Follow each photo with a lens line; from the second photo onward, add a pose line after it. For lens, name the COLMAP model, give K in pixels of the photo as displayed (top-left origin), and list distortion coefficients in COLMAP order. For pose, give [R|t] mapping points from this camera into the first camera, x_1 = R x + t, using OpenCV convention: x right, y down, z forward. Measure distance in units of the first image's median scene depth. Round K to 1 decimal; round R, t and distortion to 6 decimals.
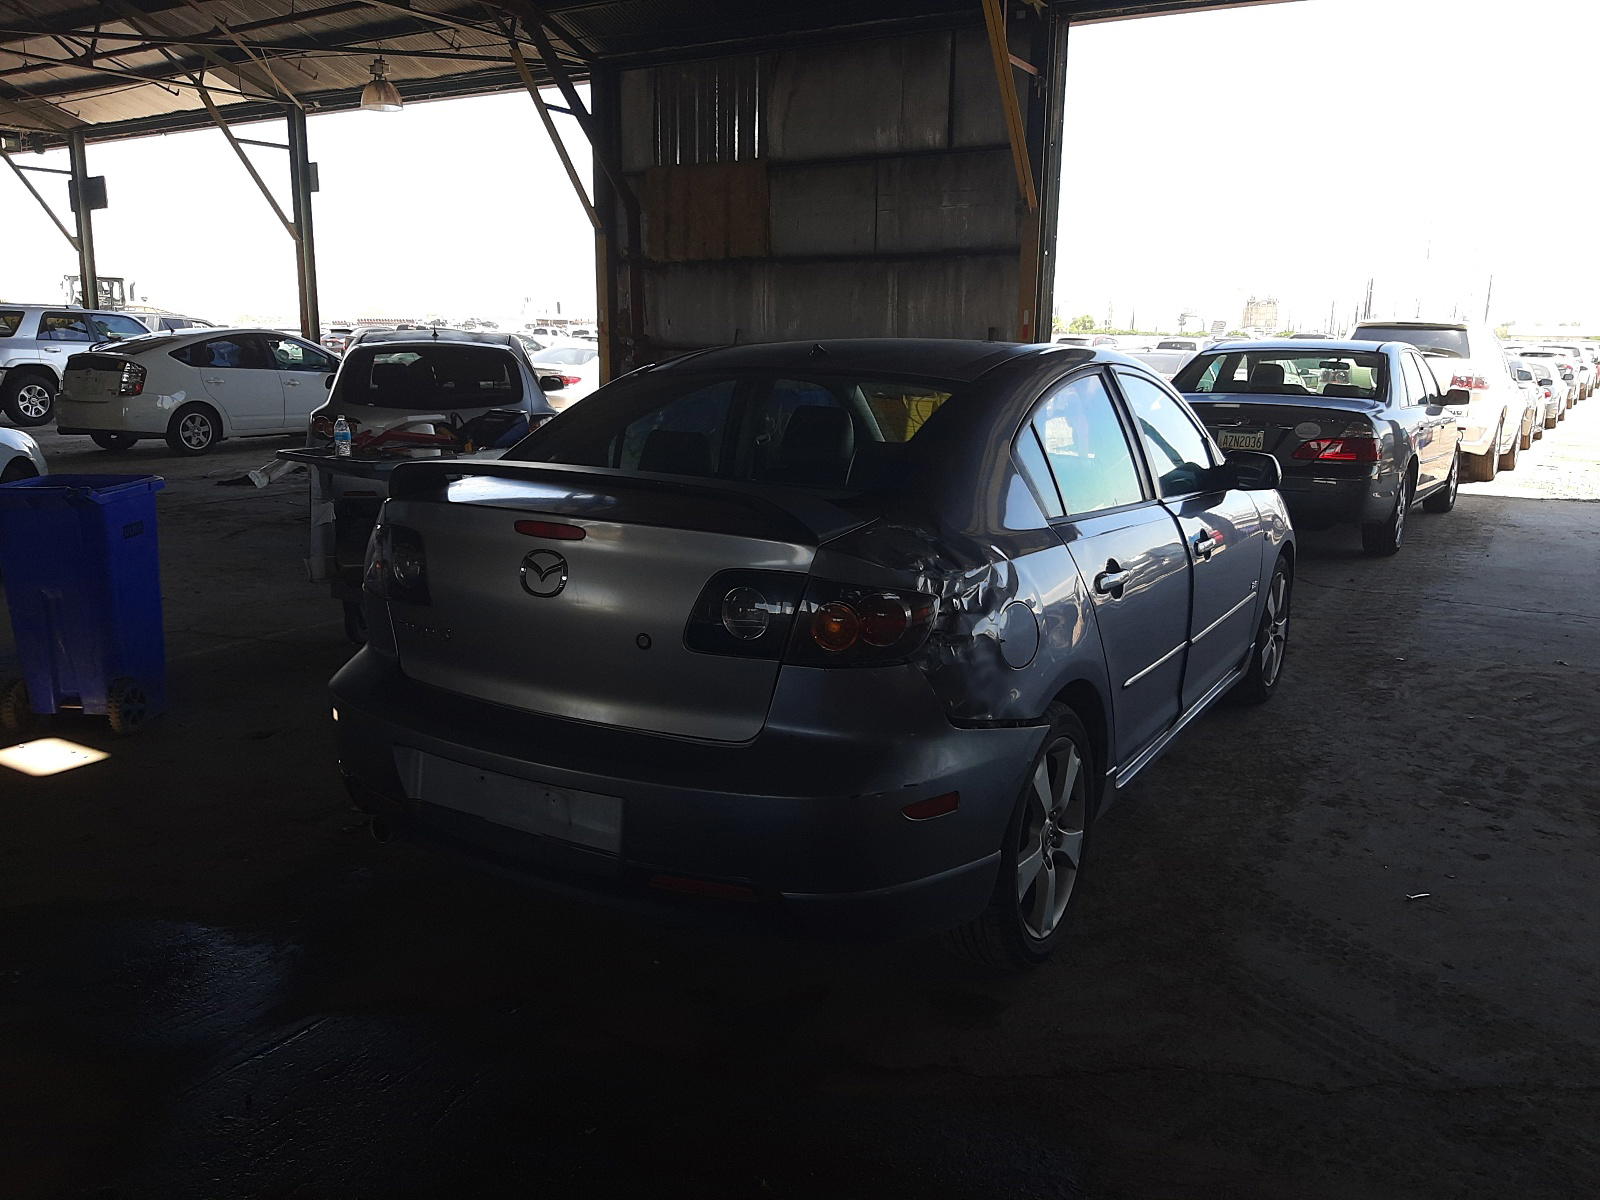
lens RADIAL K [[1231.8, 0, 800.0], [0, 1231.8, 600.0], [0, 0, 1]] dist [0.000994, -0.001532]
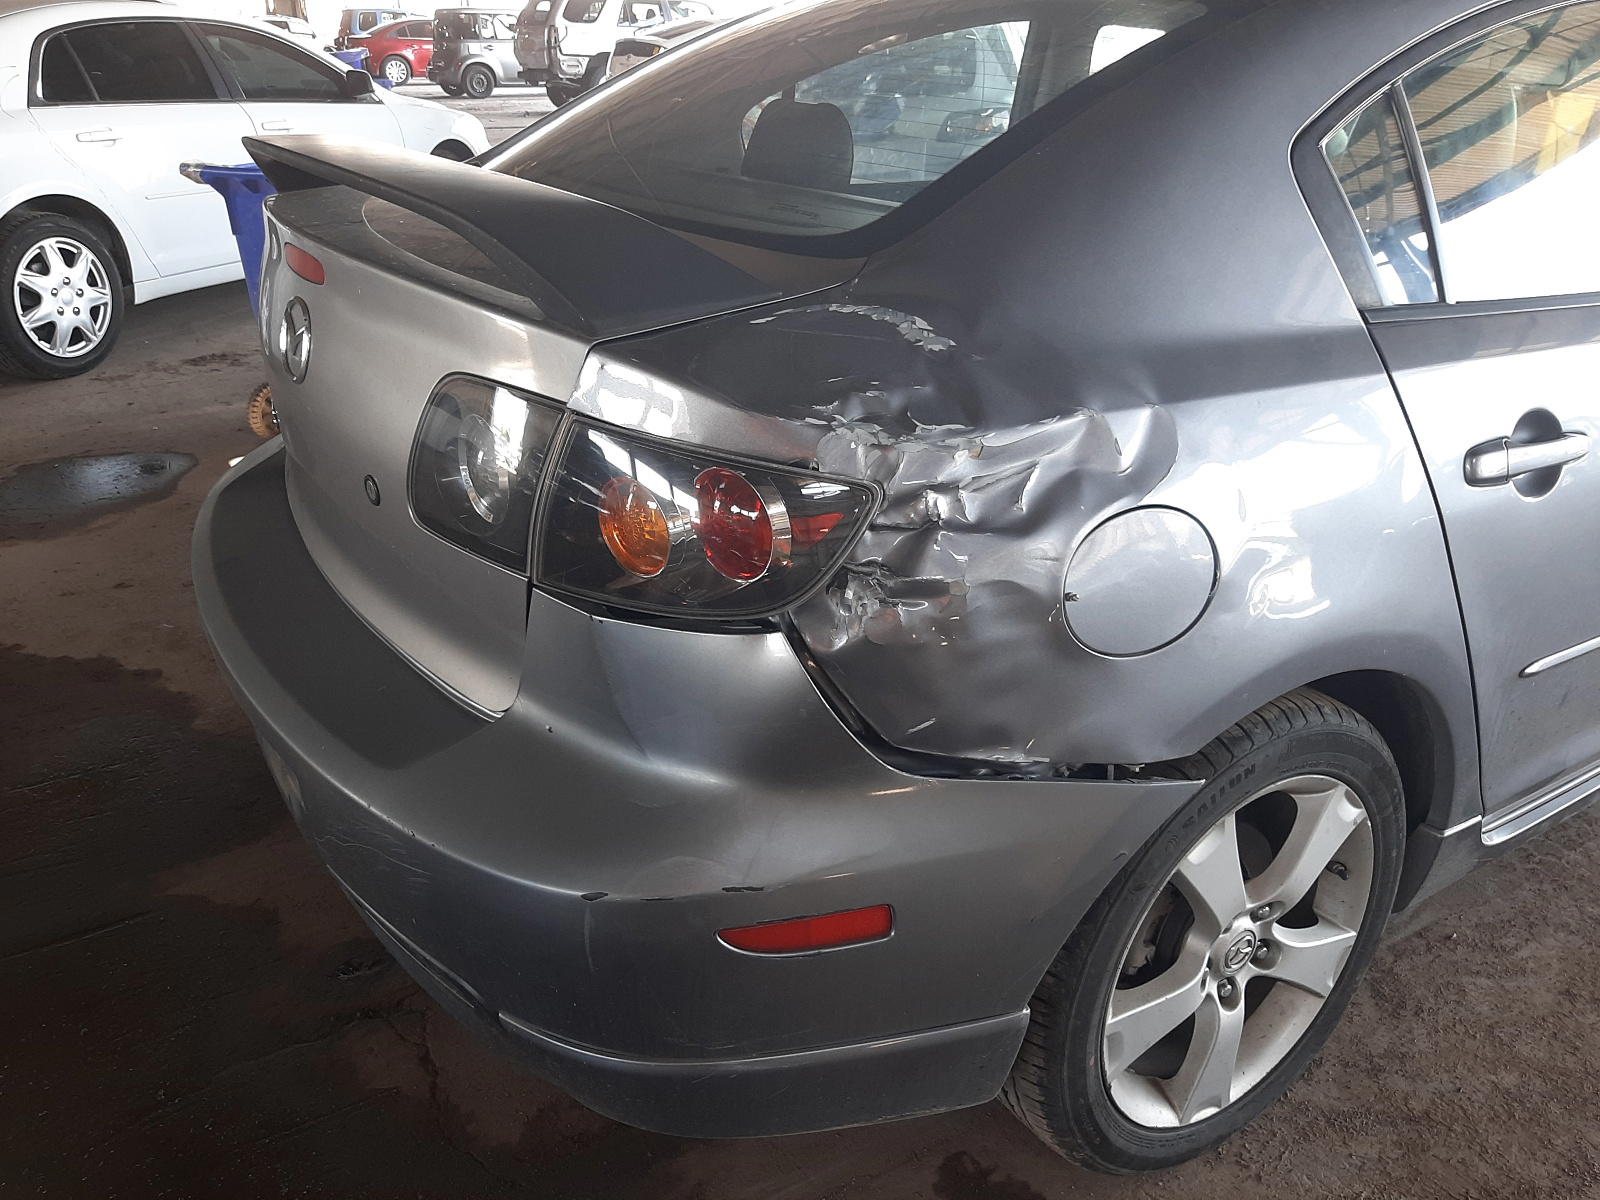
lens RADIAL K [[1231.8, 0, 800.0], [0, 1231.8, 600.0], [0, 0, 1]] dist [0.000994, -0.001532]
pose [[0.891662, 0.181292, -0.414816, 0.222484], [-0.085943, 0.967437, 0.238074, -0.052877], [0.444470, -0.176631, 0.878207, 0.491969]]
